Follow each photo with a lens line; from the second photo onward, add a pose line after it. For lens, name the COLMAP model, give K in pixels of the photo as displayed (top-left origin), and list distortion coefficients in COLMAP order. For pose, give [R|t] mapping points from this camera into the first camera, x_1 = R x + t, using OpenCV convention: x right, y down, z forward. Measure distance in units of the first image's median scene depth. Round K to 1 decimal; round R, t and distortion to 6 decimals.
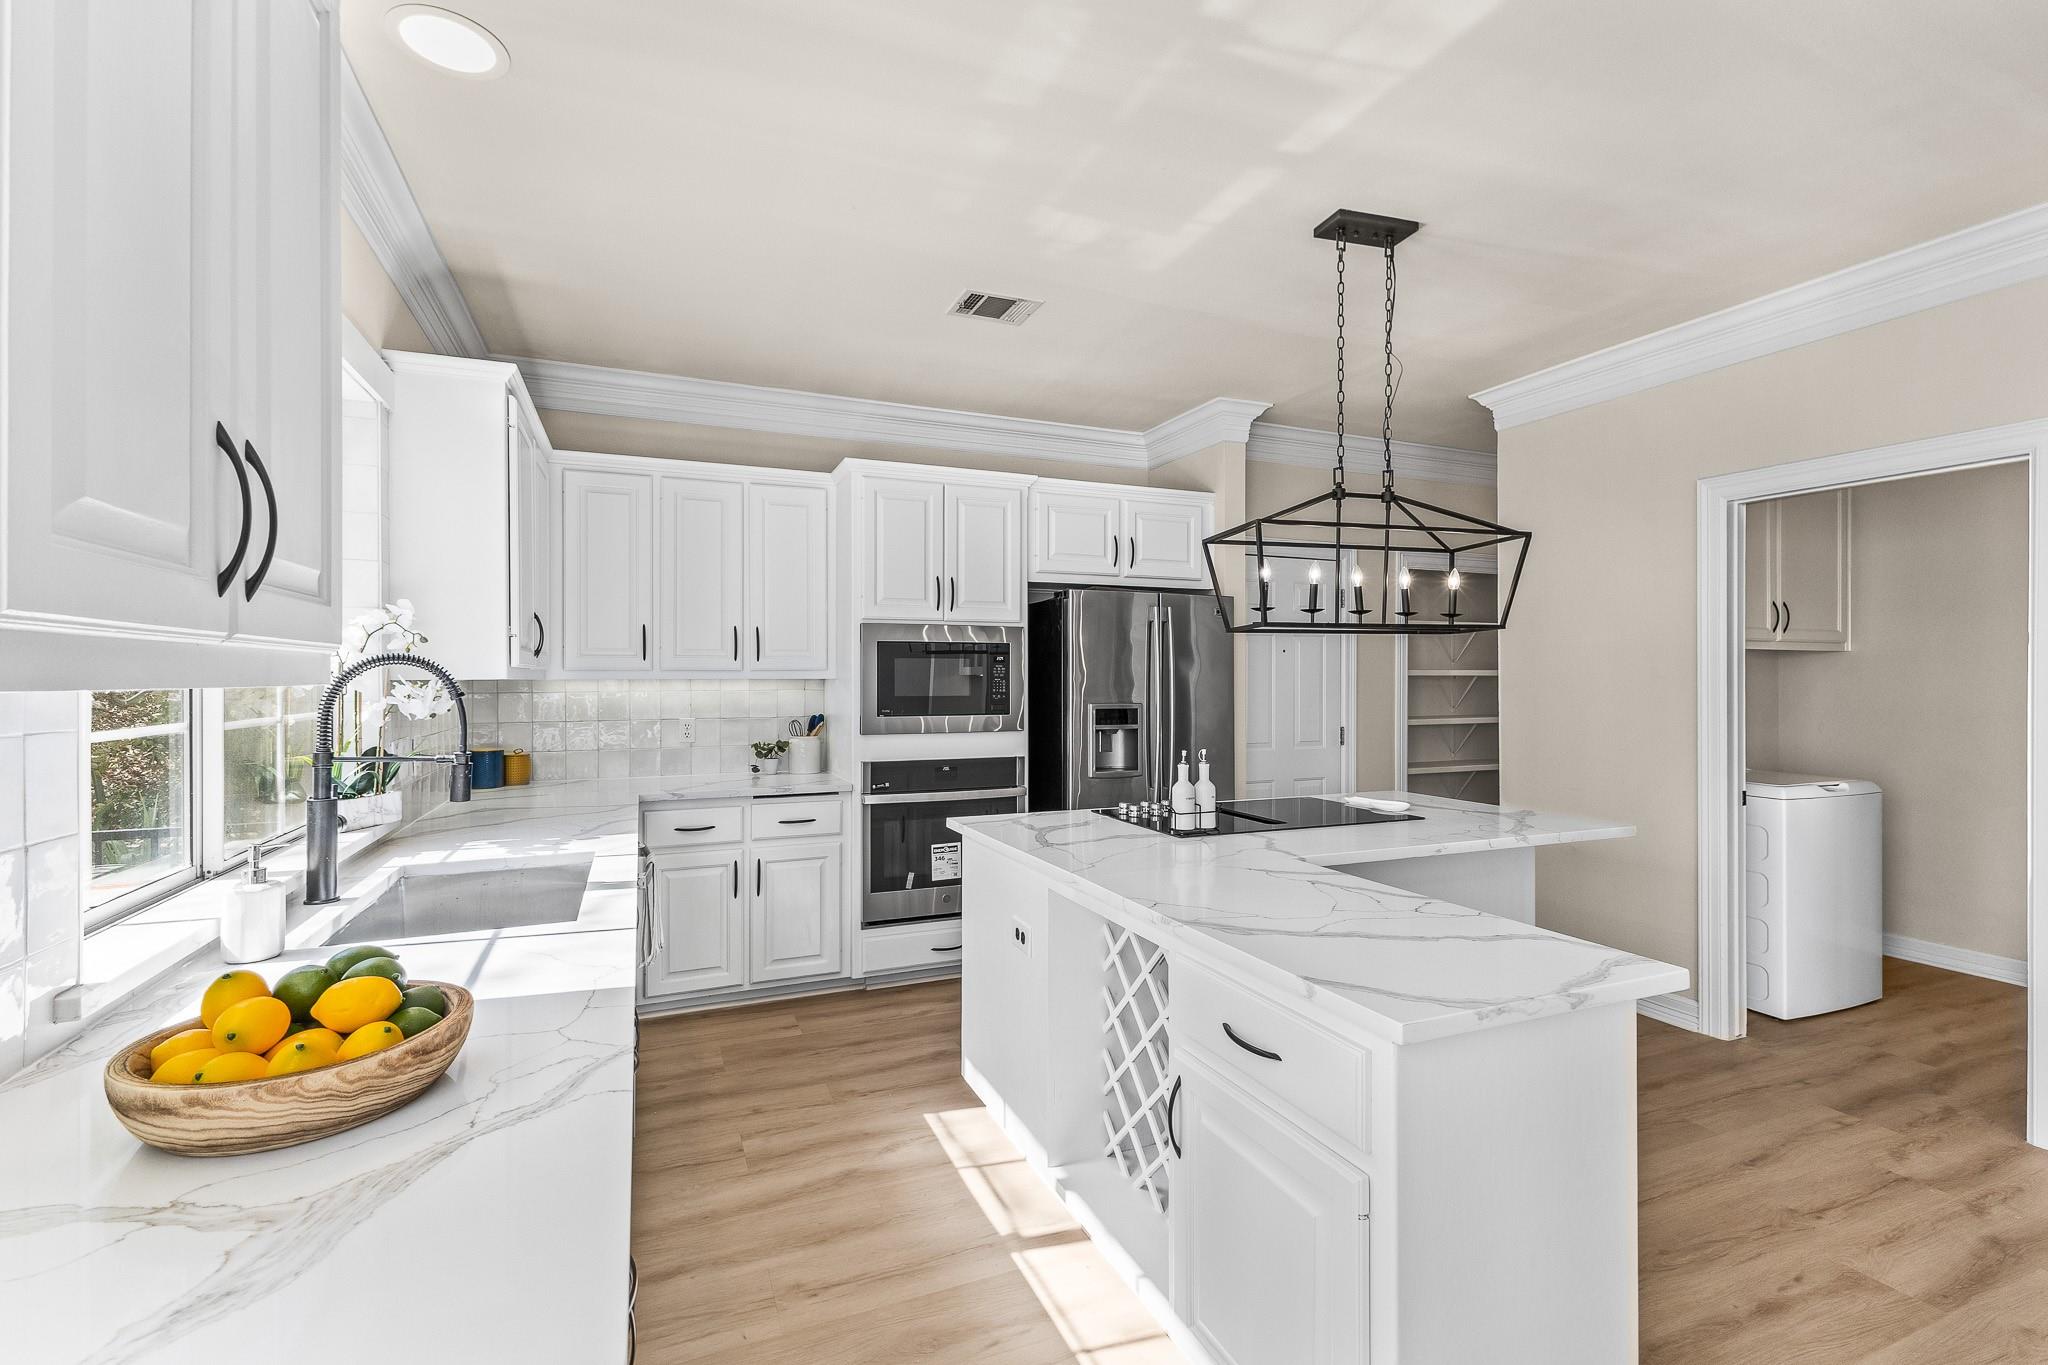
lens RADIAL K [[923.2, 0, 1024.0], [0, 923.2, 682.5], [0, 0, 1]] dist [-0.001682, -0.000006]
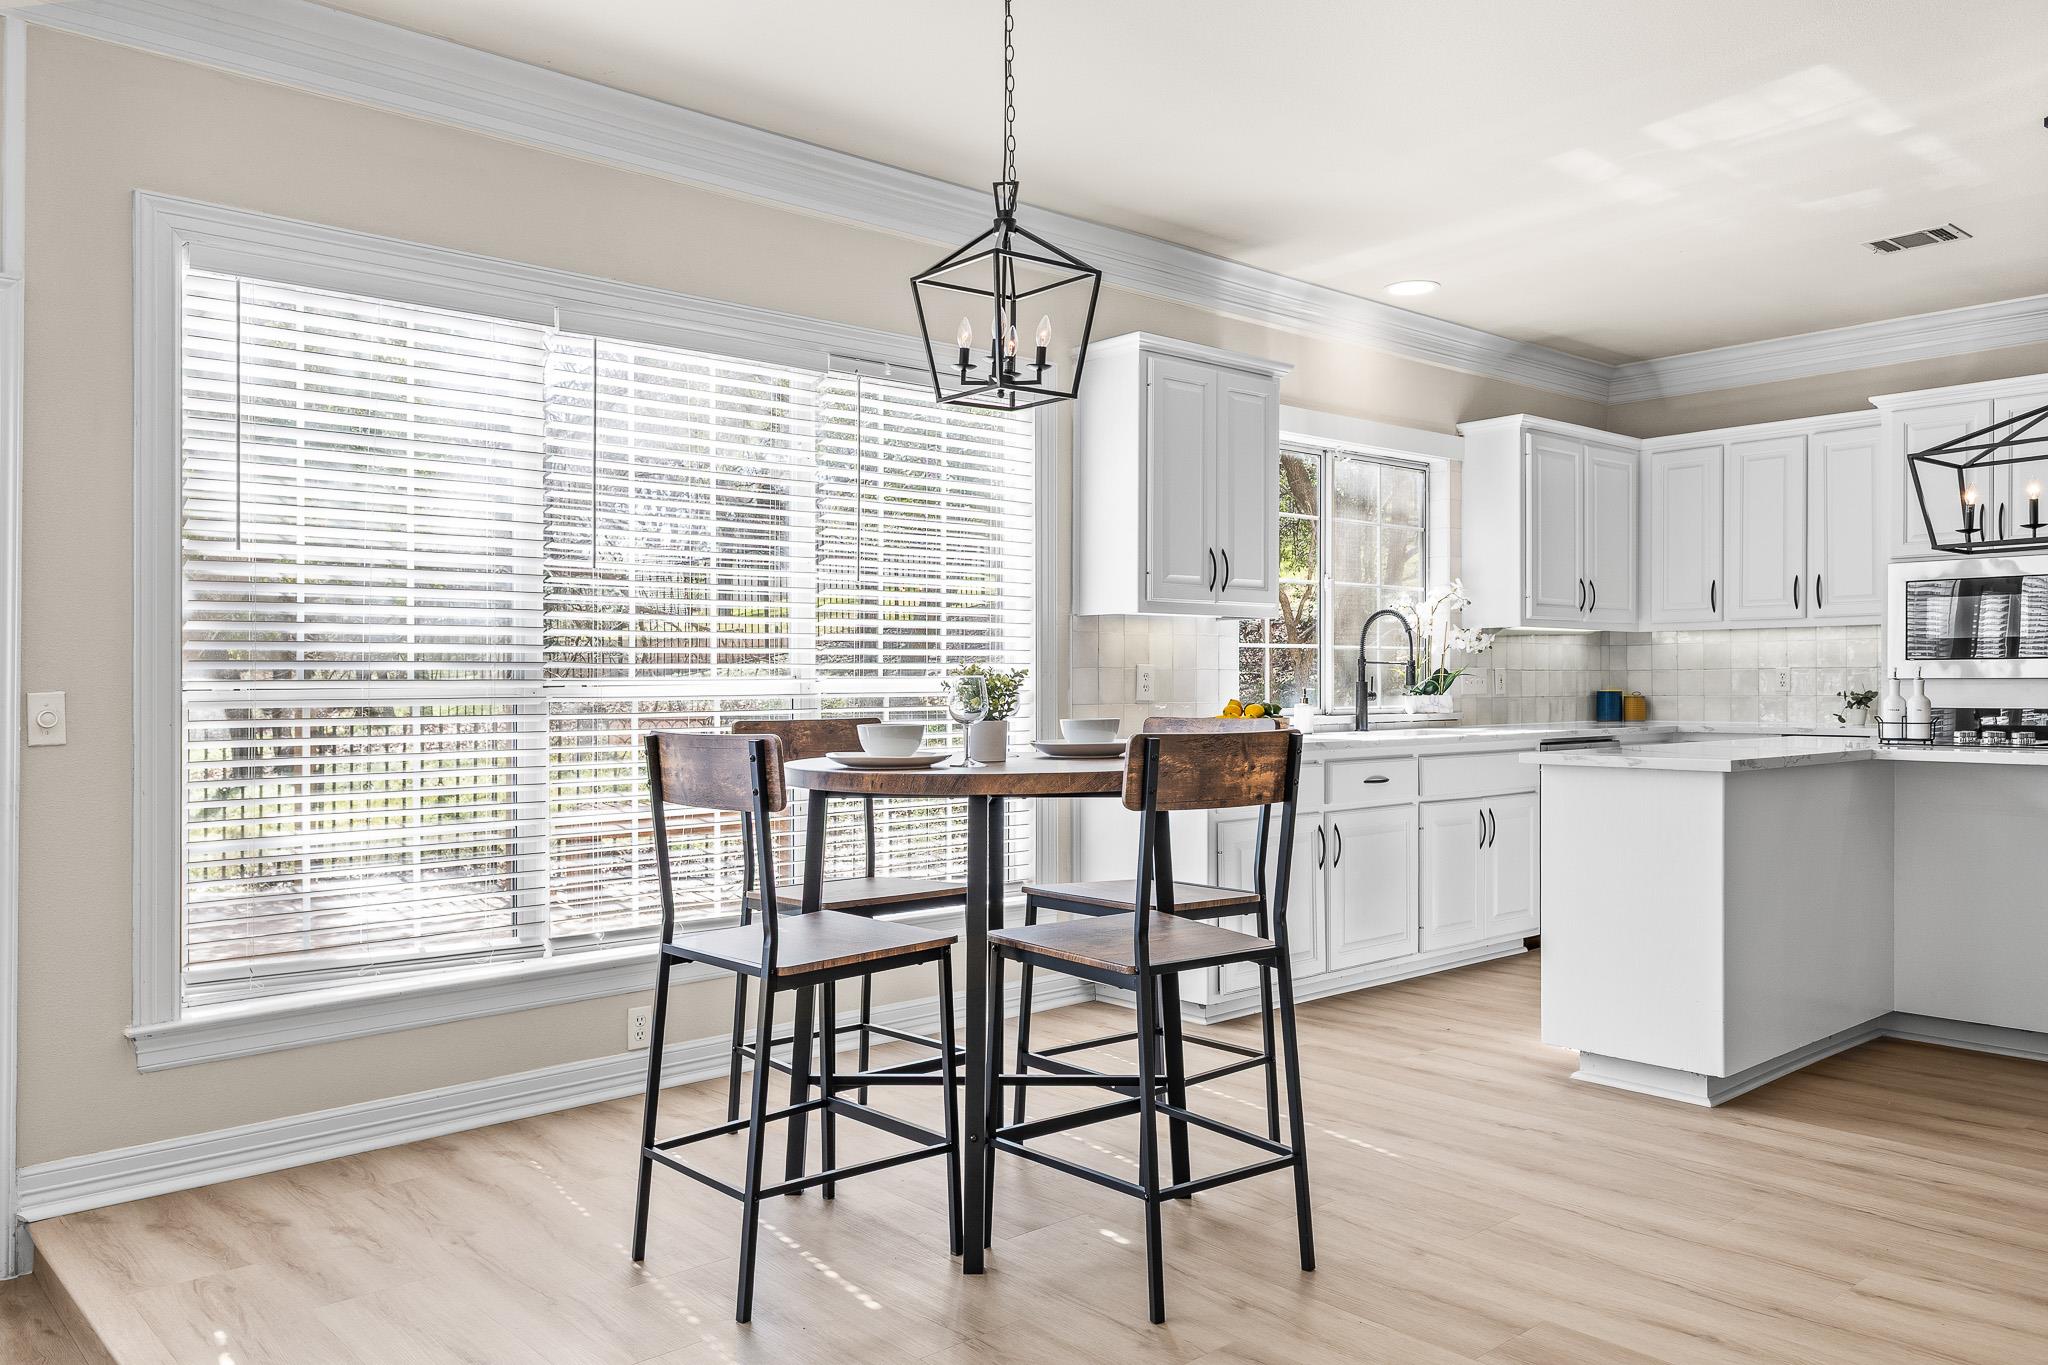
lens RADIAL K [[1501.3, 0, 1024.0], [0, 1501.3, 682.5], [0, 0, 1]] dist [-0.000724, -0.000109]
pose [[0.323720, -0.002593, -0.946149, 1.057355], [-0.000695, 0.999995, -0.002979, 0.068174], [0.946153, 0.001622, 0.323717, -0.386928]]
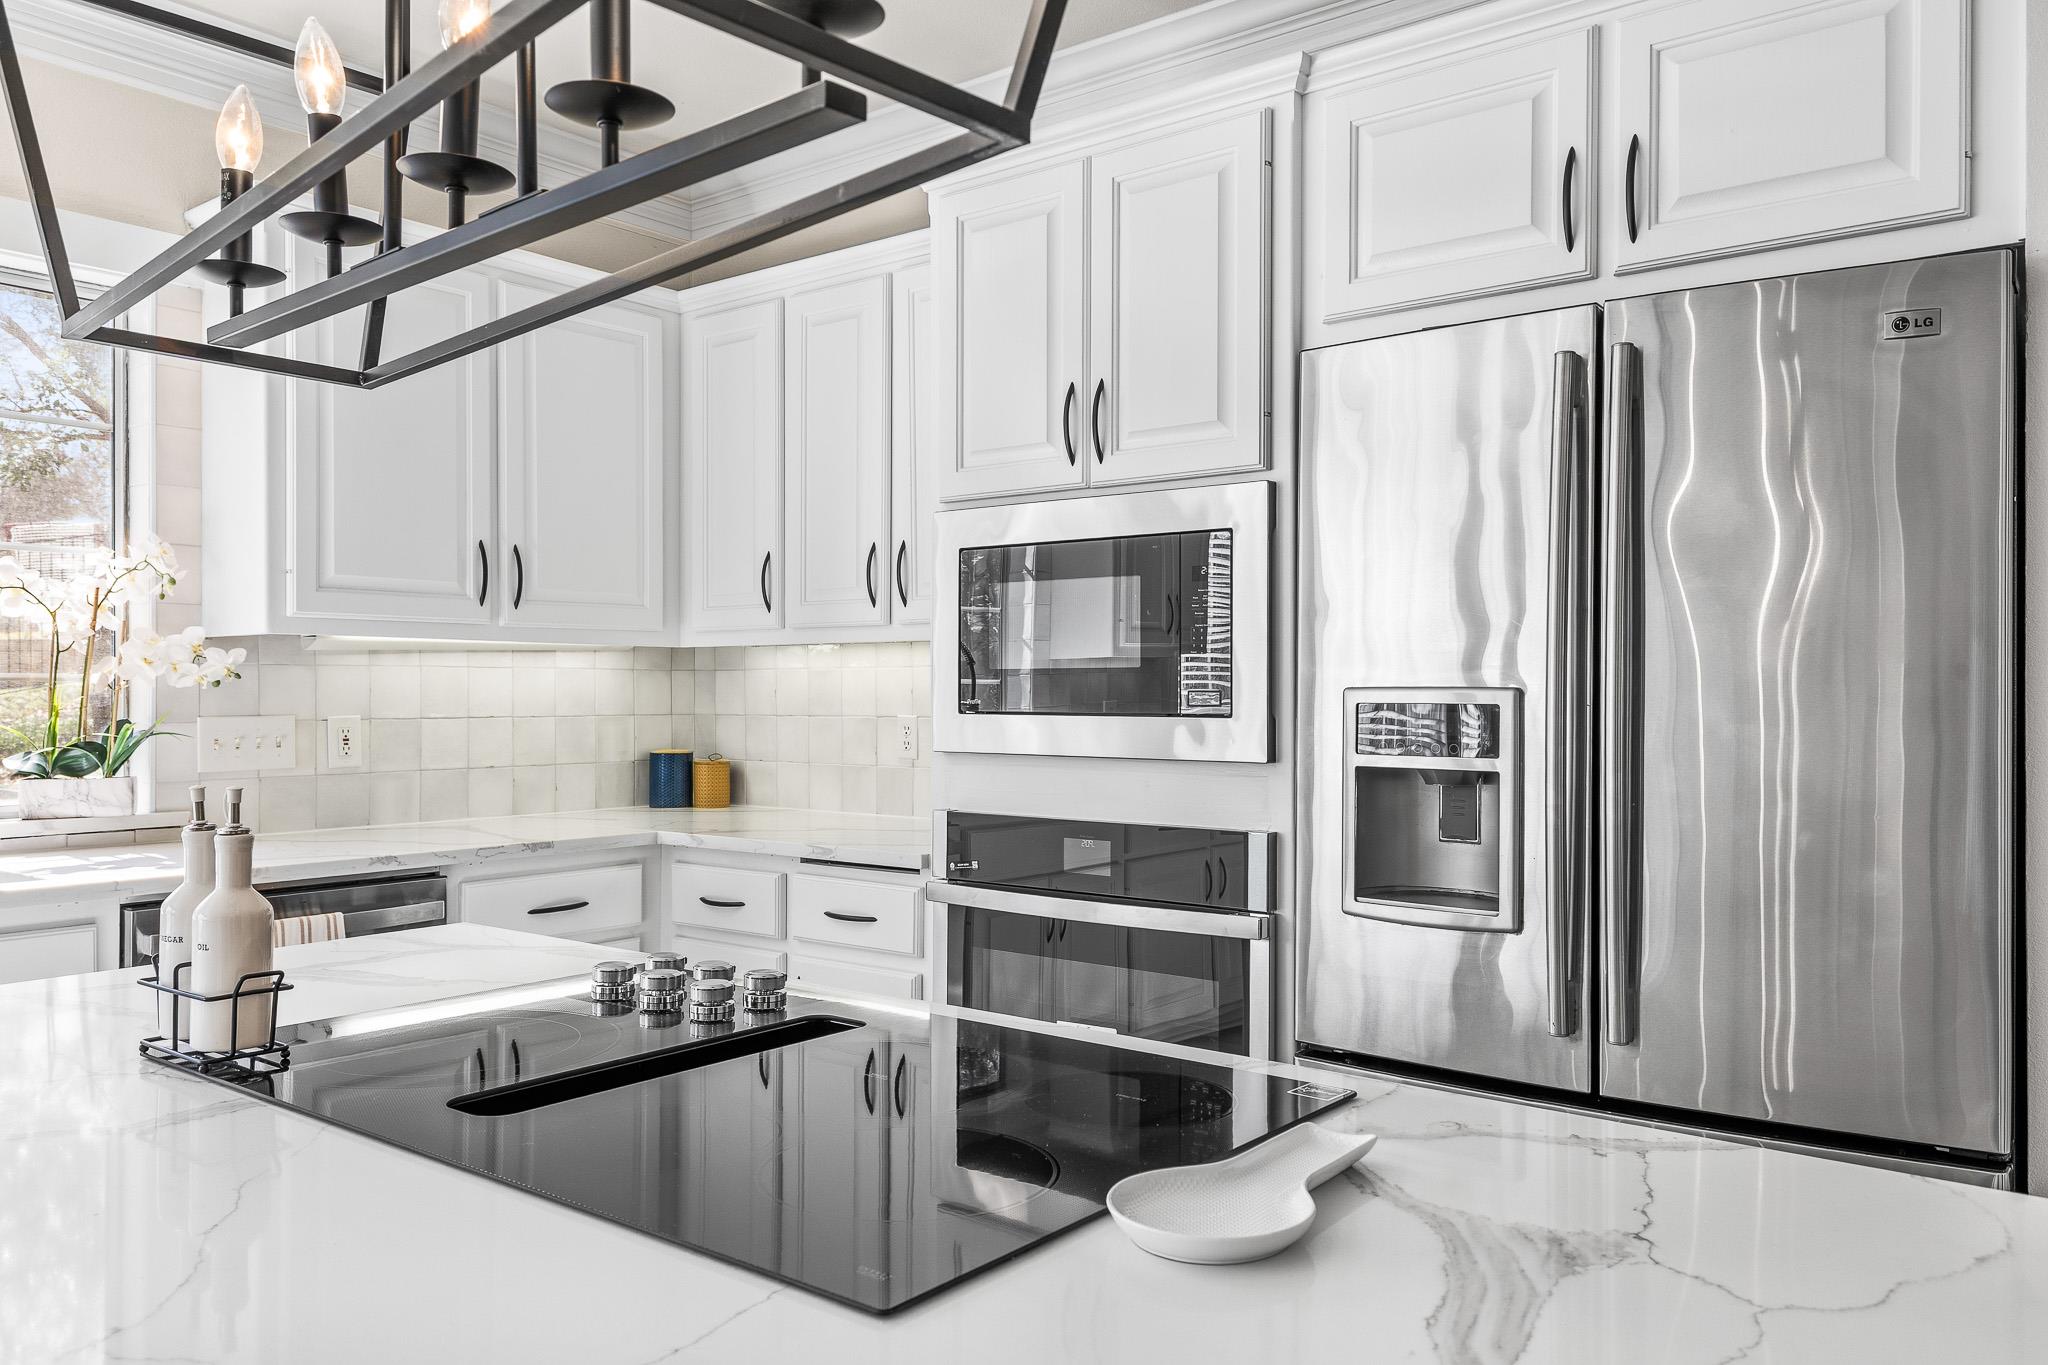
lens RADIAL K [[1501.3, 0, 1024.0], [0, 1501.3, 682.5], [0, 0, 1]] dist [-0.000724, -0.000109]
pose [[0.480187, -0.000810, -0.877166, 0.514191], [-0.006770, 0.999966, -0.004630, 0.025799], [0.877140, 0.008161, 0.480165, 0.688019]]
